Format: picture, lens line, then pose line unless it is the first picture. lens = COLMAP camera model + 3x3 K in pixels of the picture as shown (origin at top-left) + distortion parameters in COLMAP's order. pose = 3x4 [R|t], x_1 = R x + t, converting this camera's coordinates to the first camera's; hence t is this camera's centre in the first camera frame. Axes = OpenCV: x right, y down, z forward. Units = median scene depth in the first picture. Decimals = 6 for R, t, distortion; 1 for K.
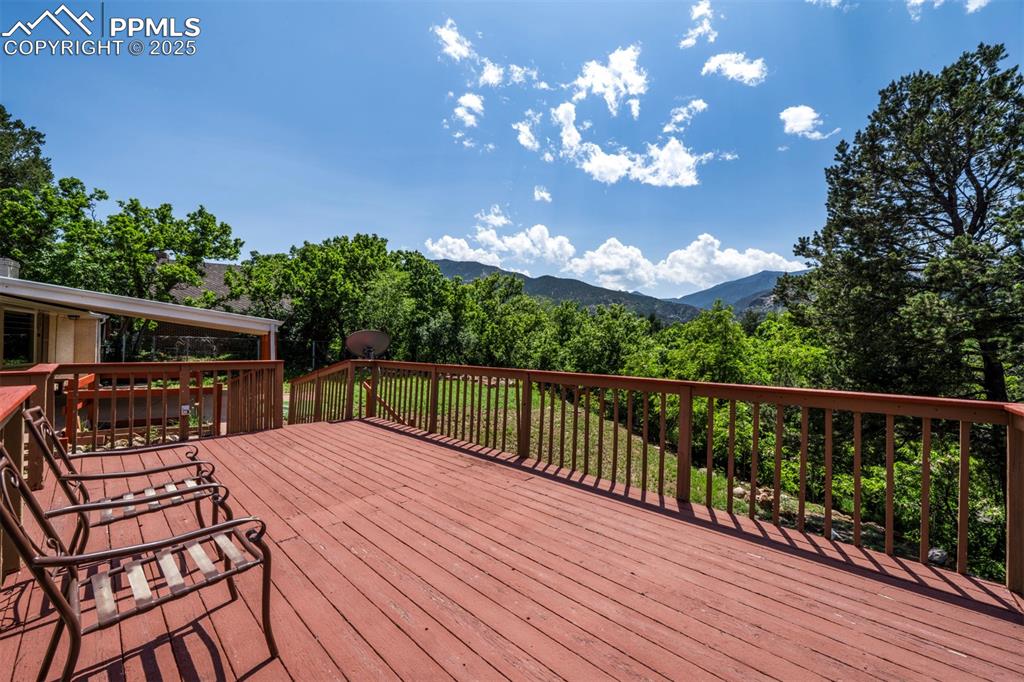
lens RADIAL K [[401.8, 0, 508.3], [0, 401.8, 344.3], [0, 0, 1]] dist [0.003107, 0.000504]
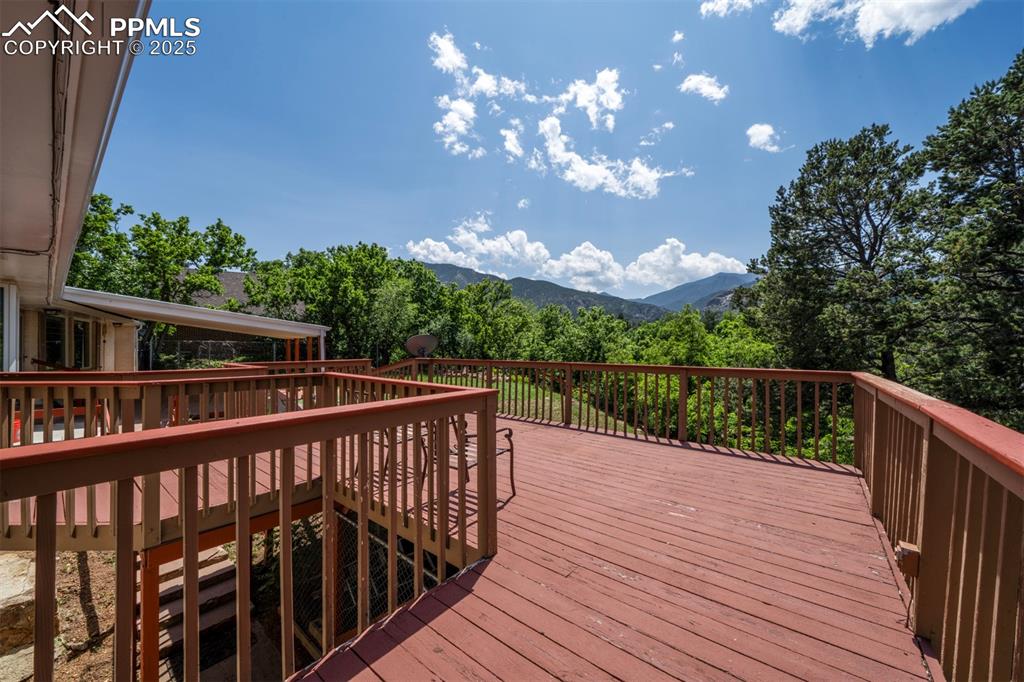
lens RADIAL K [[391.3, 0, 508.9], [0, 391.3, 348.8], [0, 0, 1]] dist [-0.001825, -0.000100]
pose [[0.997617, -0.013873, 0.067588, -0.060417], [0.012961, 0.999819, 0.013918, -0.001980], [-0.067769, -0.013009, 0.997616, -0.087320]]
